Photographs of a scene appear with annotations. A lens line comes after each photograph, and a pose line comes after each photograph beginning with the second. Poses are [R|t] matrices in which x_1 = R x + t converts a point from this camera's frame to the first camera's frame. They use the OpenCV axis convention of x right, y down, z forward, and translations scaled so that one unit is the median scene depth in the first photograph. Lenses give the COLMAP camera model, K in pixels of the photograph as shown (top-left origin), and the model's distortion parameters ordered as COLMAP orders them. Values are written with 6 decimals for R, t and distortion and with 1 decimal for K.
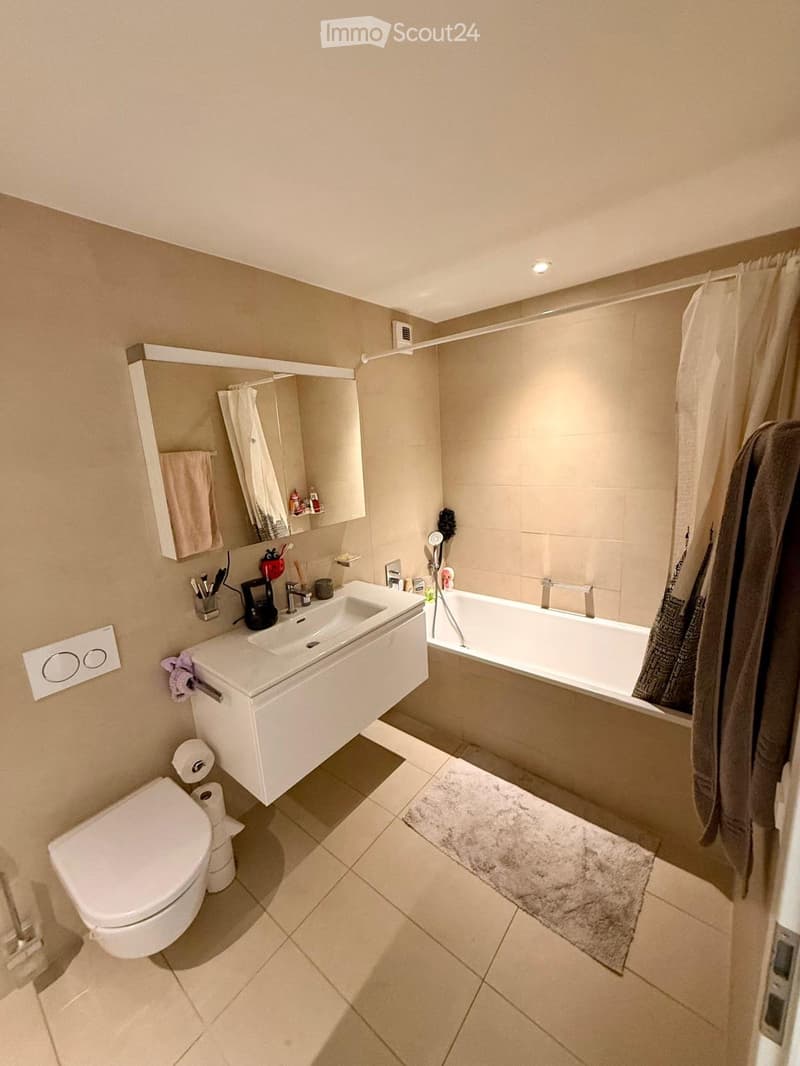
lens RADIAL K [[430.2, 0, 394.7], [0, 430.2, 531.8], [0, 0, 1]] dist [0.002069, -0.000003]
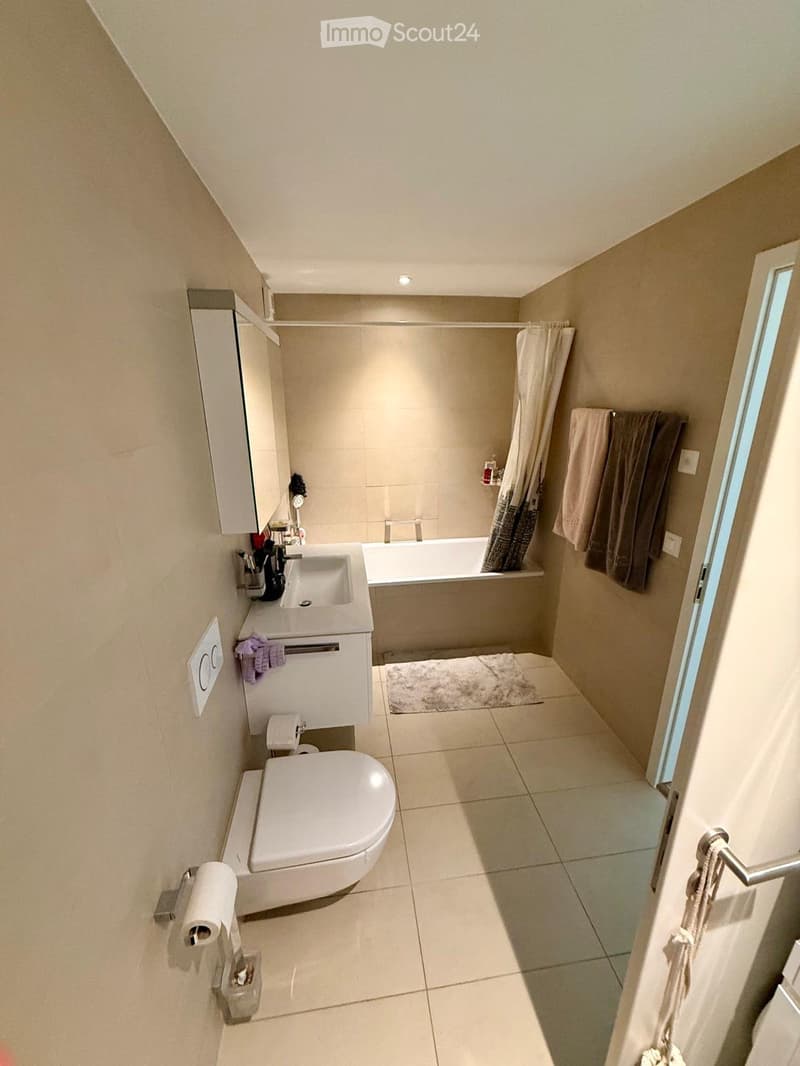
lens RADIAL K [[430.2, 0, 394.7], [0, 430.2, 531.8], [0, 0, 1]] dist [0.002069, -0.000003]
pose [[0.686010, -0.172082, 0.706950, -0.675113], [0.128447, 0.985012, 0.115124, -0.004604], [-0.716165, 0.011830, 0.697831, 0.085346]]
